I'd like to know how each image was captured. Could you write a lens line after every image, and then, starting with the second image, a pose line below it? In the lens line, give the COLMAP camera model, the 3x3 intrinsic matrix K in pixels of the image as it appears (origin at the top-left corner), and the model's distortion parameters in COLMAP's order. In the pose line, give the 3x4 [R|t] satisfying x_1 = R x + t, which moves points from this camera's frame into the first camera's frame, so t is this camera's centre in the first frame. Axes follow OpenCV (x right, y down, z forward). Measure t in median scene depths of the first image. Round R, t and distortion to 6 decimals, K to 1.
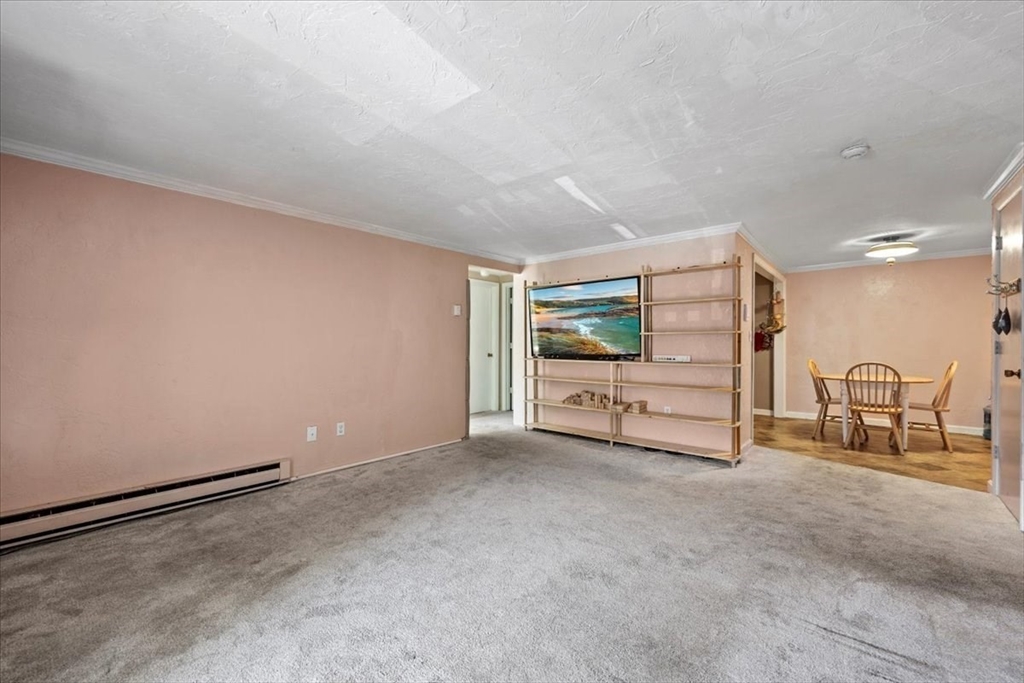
lens RADIAL K [[412.8, 0, 510.8], [0, 412.8, 345.4], [0, 0, 1]] dist [-0.007228, 0.000519]
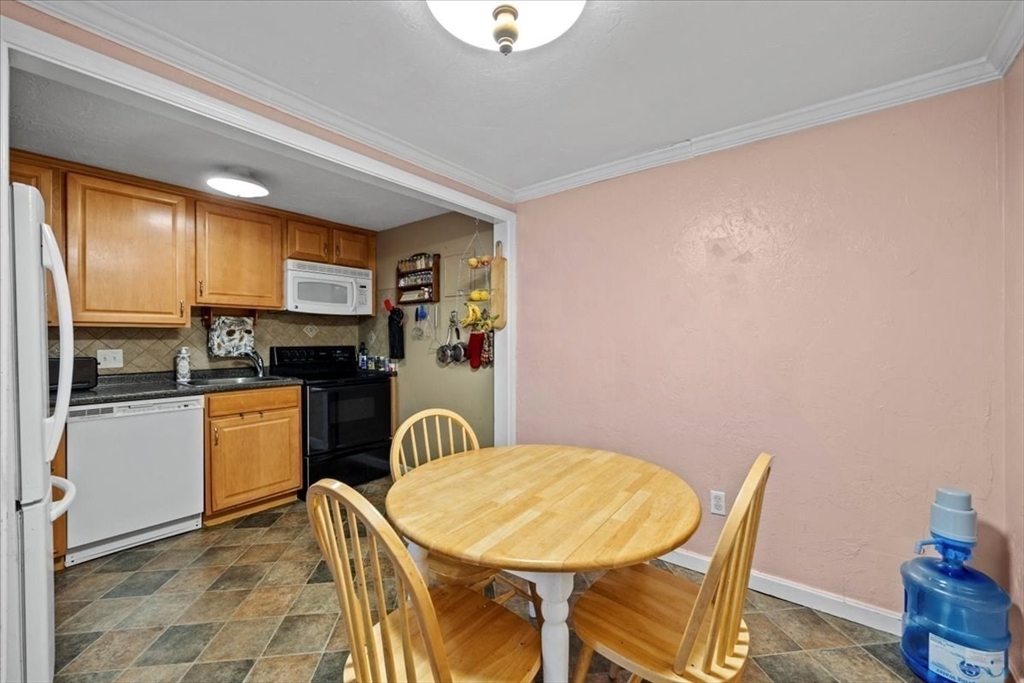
lens RADIAL K [[412.8, 0, 511.7], [0, 412.8, 339.5], [0, 0, 1]] dist [-0.007228, 0.000519]
pose [[0.998088, 0.001473, 0.061792, 0.974767], [-0.001238, 0.999992, -0.003853, -0.029718], [-0.061797, 0.003770, 0.998082, 0.819326]]
